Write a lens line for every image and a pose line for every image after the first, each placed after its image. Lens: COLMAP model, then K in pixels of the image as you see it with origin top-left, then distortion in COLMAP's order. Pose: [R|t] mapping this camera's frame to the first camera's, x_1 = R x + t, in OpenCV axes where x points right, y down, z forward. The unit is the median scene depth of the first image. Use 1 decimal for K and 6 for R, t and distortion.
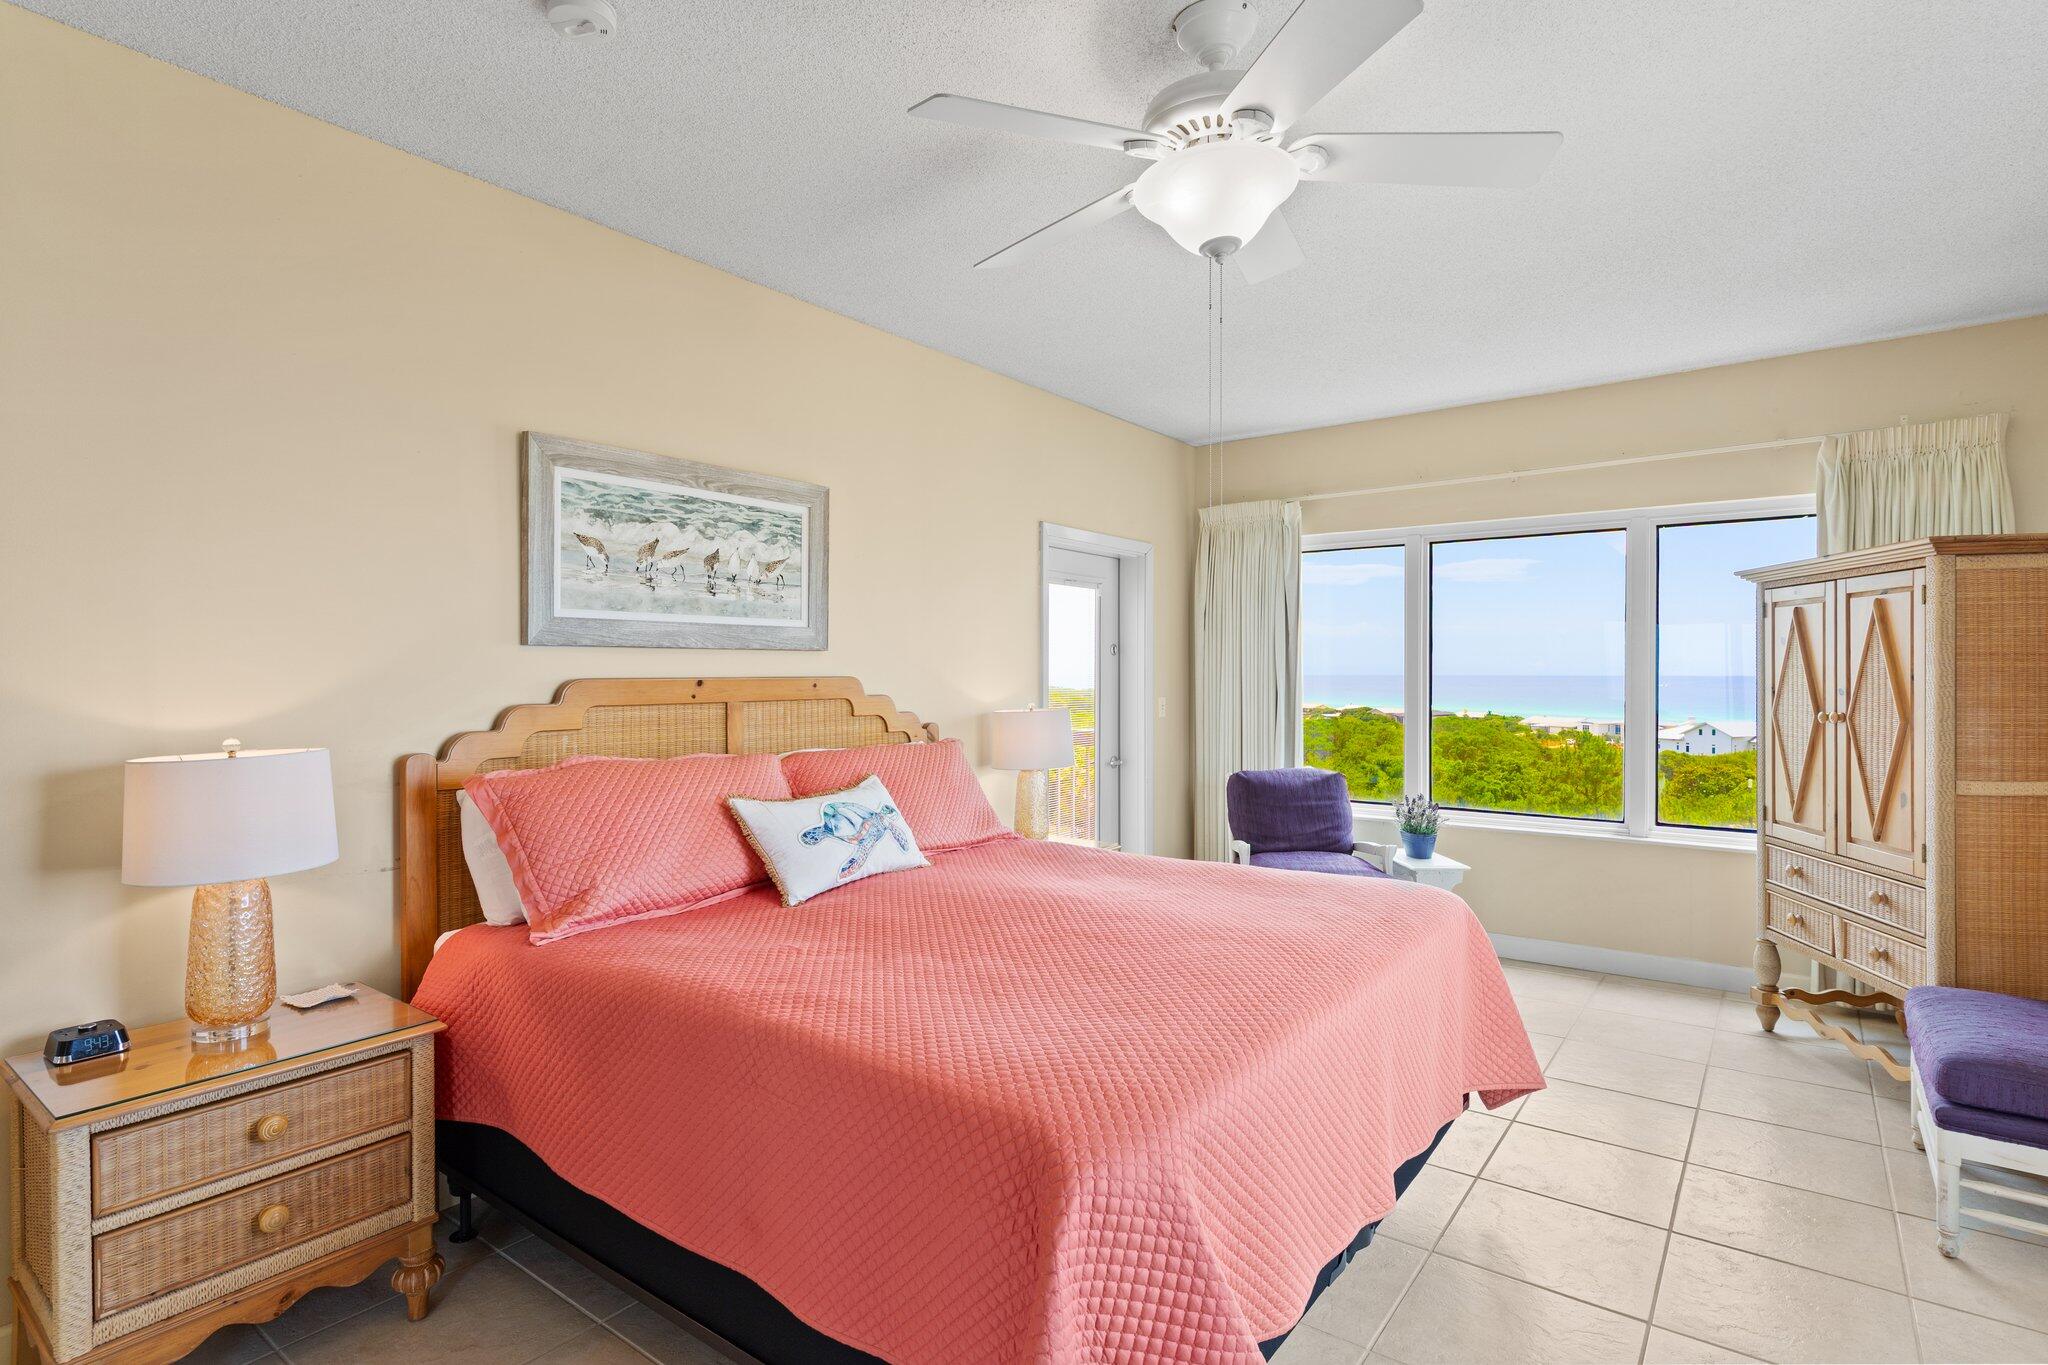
lens RADIAL K [[1014.5, 0, 1025.4], [0, 1014.5, 681.4], [0, 0, 1]] dist [-0.000759, 0.006431]
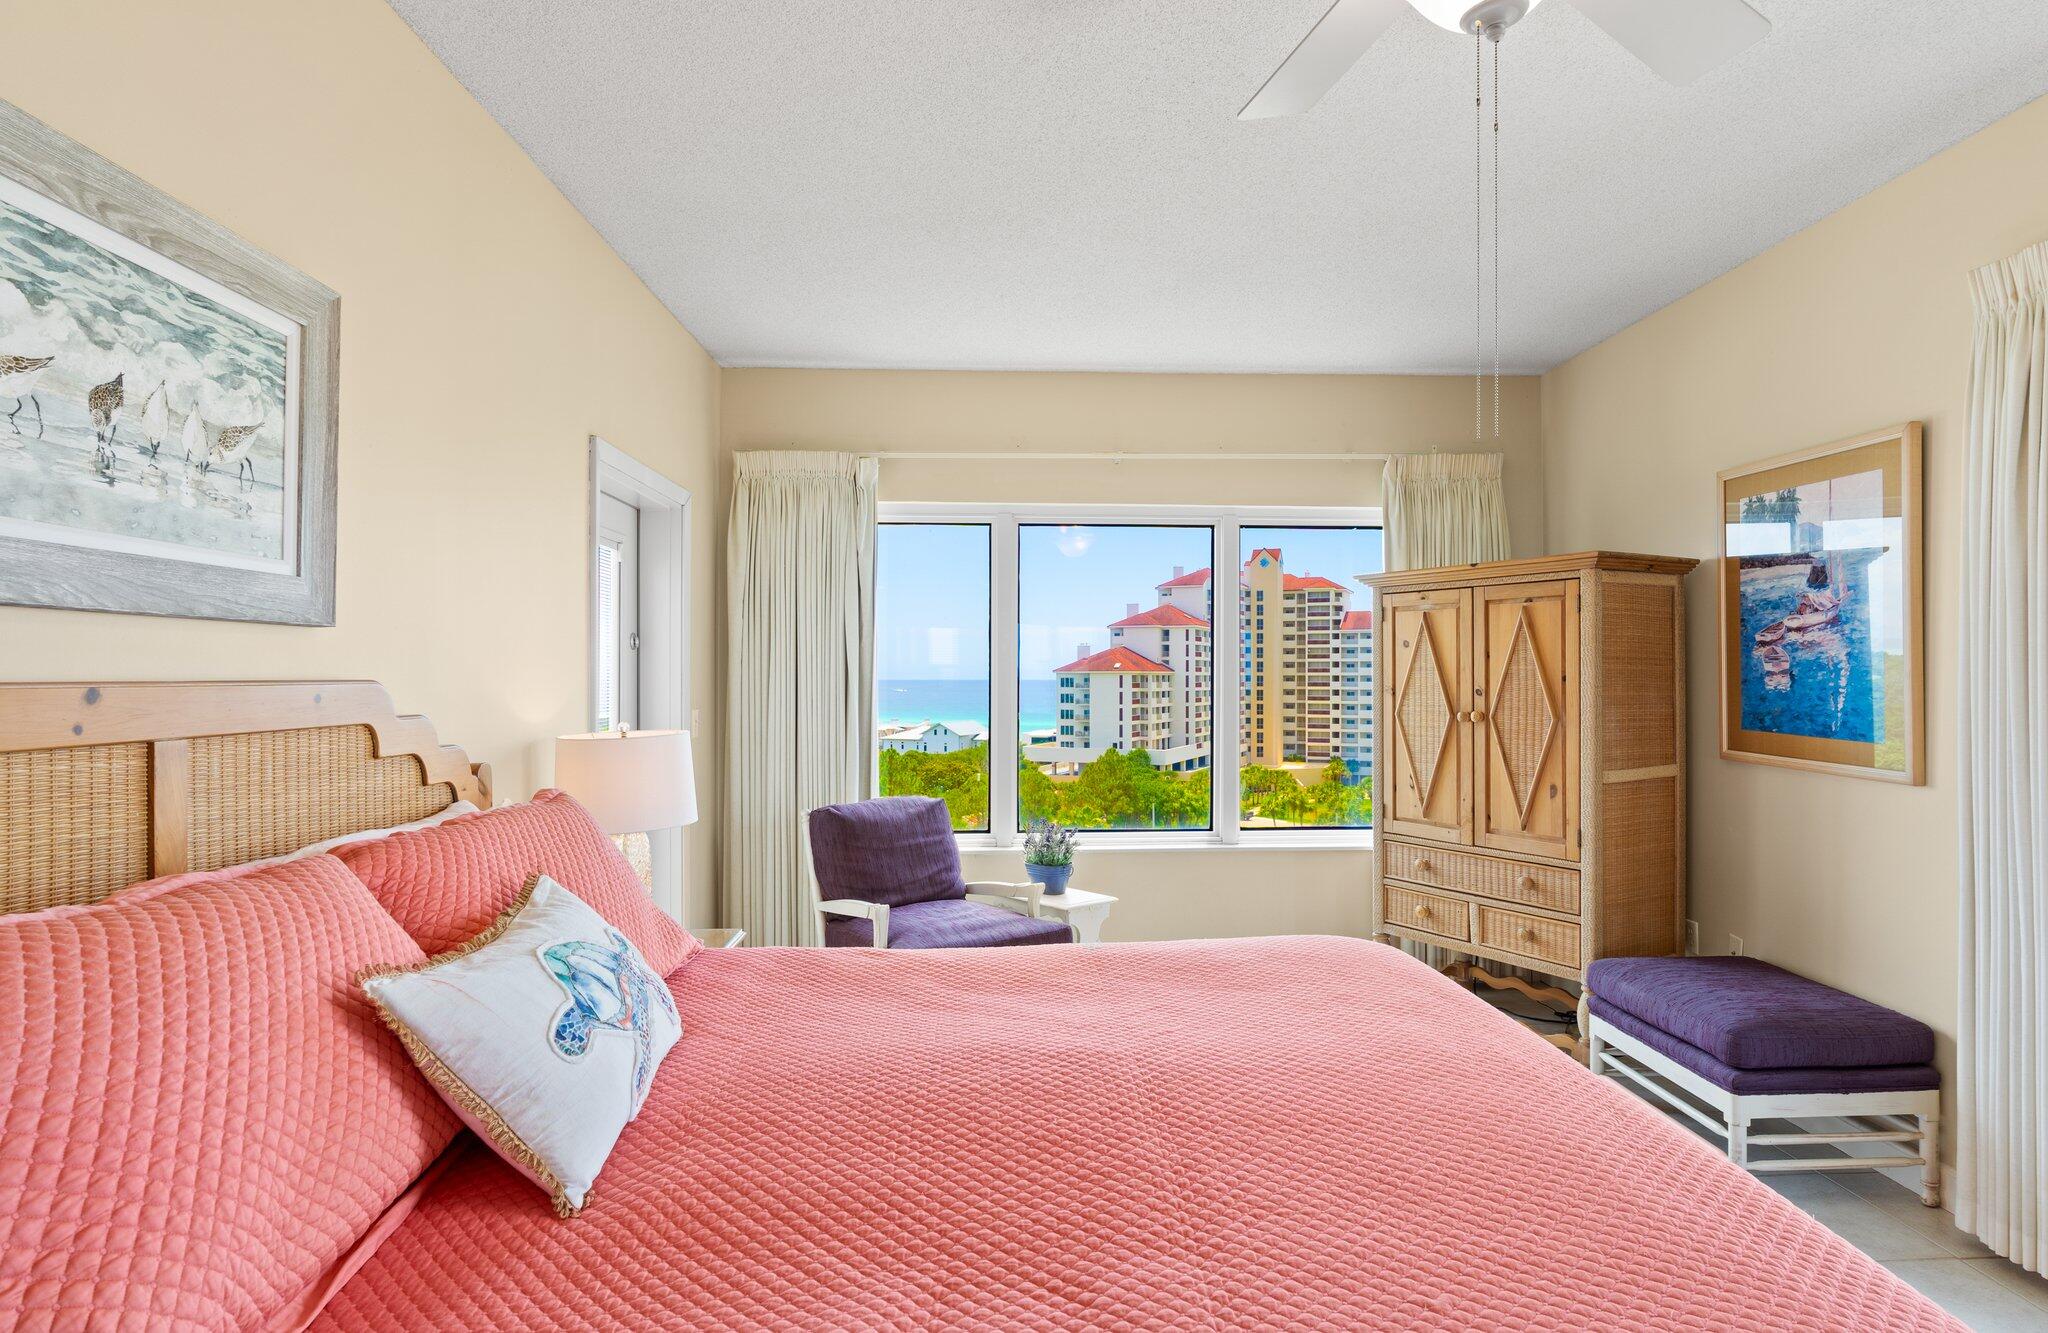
lens RADIAL K [[1129.6, 0, 1064.5], [0, 1129.6, 670.3], [0, 0, 1]] dist [-0.001971, 0.003341]
pose [[0.761739, 0.003785, 0.647873, -0.305550], [0.005492, 0.999909, -0.012299, -0.000928], [-0.647861, 0.012927, 0.761649, 0.392759]]
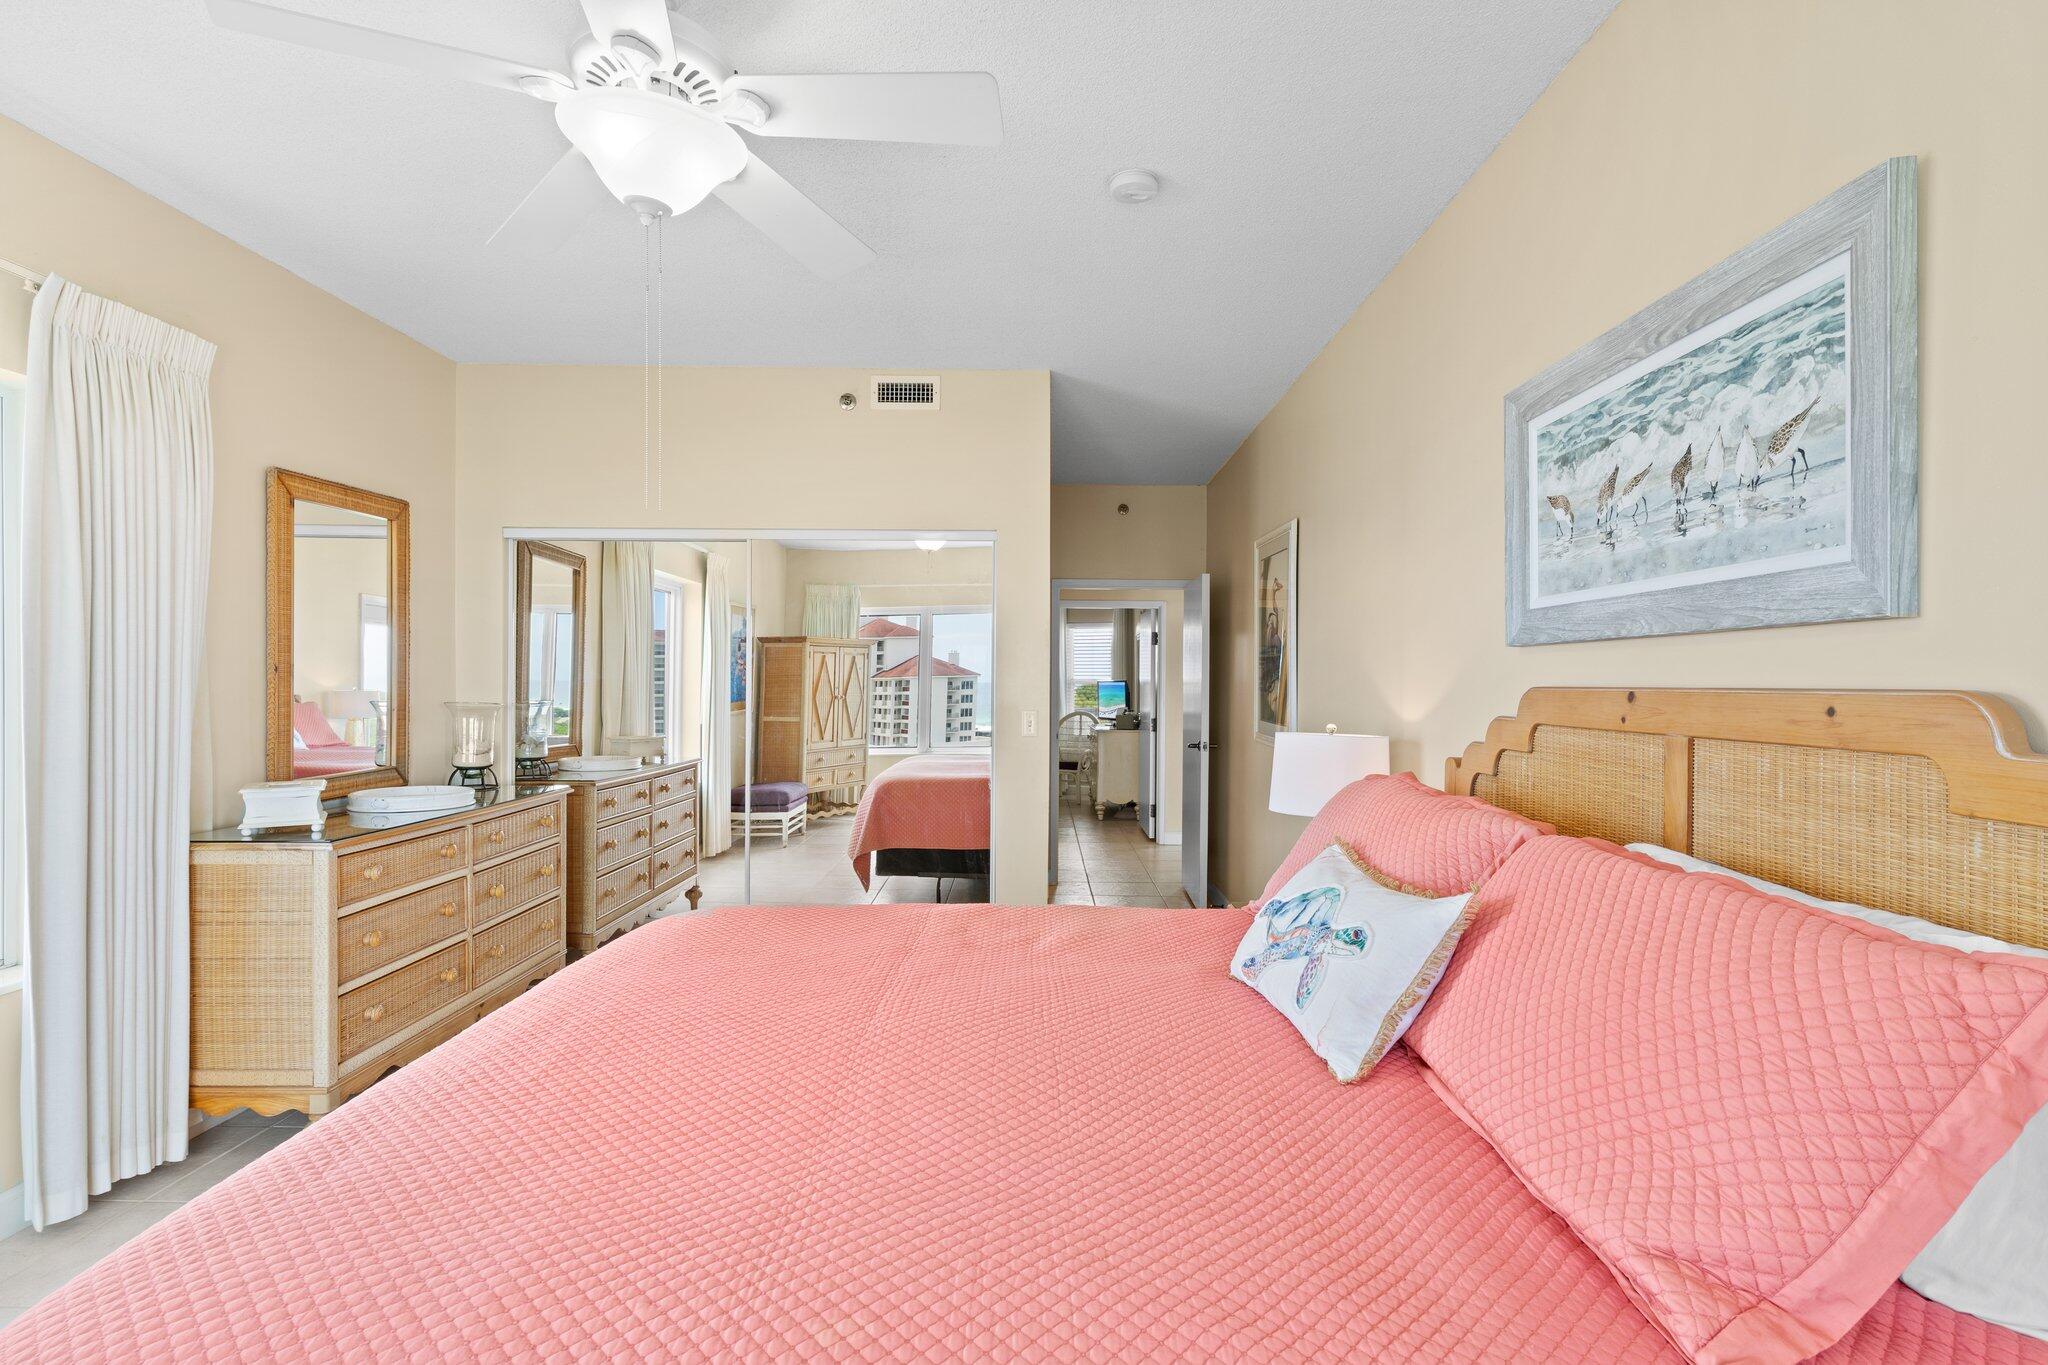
lens RADIAL K [[1014.5, 0, 1040.7], [0, 1014.5, 687.3], [0, 0, 1]] dist [-0.000759, 0.006431]
pose [[-0.800538, 0.003141, -0.599274, 0.283064], [-0.008555, 0.999824, 0.016668, -0.010116], [0.599221, 0.018470, -0.800371, 1.213265]]
